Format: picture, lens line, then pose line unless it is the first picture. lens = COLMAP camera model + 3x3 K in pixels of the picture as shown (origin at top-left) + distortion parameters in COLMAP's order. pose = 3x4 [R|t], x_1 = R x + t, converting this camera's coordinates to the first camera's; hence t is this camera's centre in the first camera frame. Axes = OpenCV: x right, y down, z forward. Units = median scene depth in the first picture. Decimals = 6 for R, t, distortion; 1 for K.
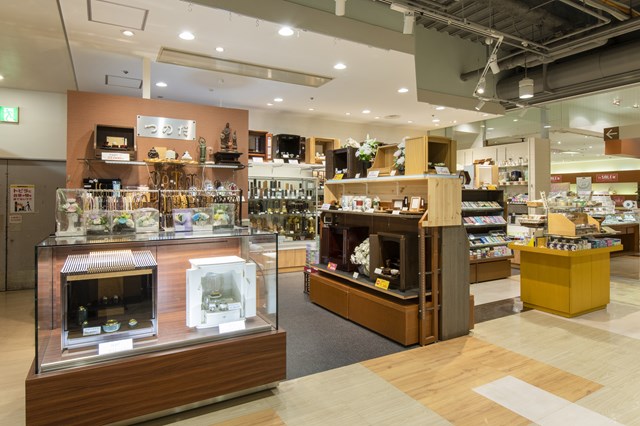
lens RADIAL K [[378.3, 0, 316.8], [0, 378.3, 207.4], [0, 0, 1]] dist [0.038914, 0.000278]
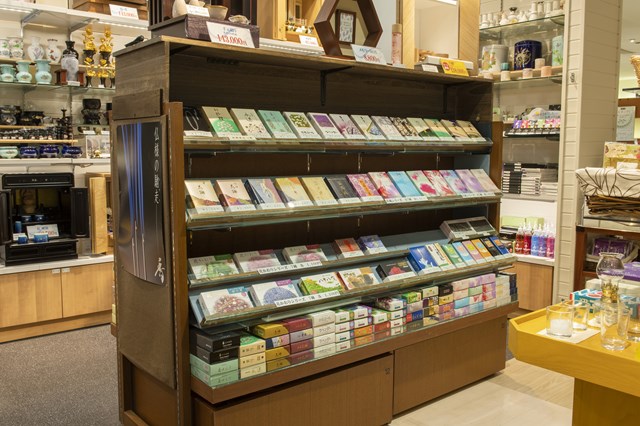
lens RADIAL K [[601.9, 0, 321.1], [0, 601.9, 213.8], [0, 0, 1]] dist [0.008339, 0.000000]
pose [[0.983388, -0.005112, 0.181445, 0.276381], [-0.010414, 0.996368, 0.084513, 0.018326], [-0.181218, -0.084999, 0.979763, 0.565959]]
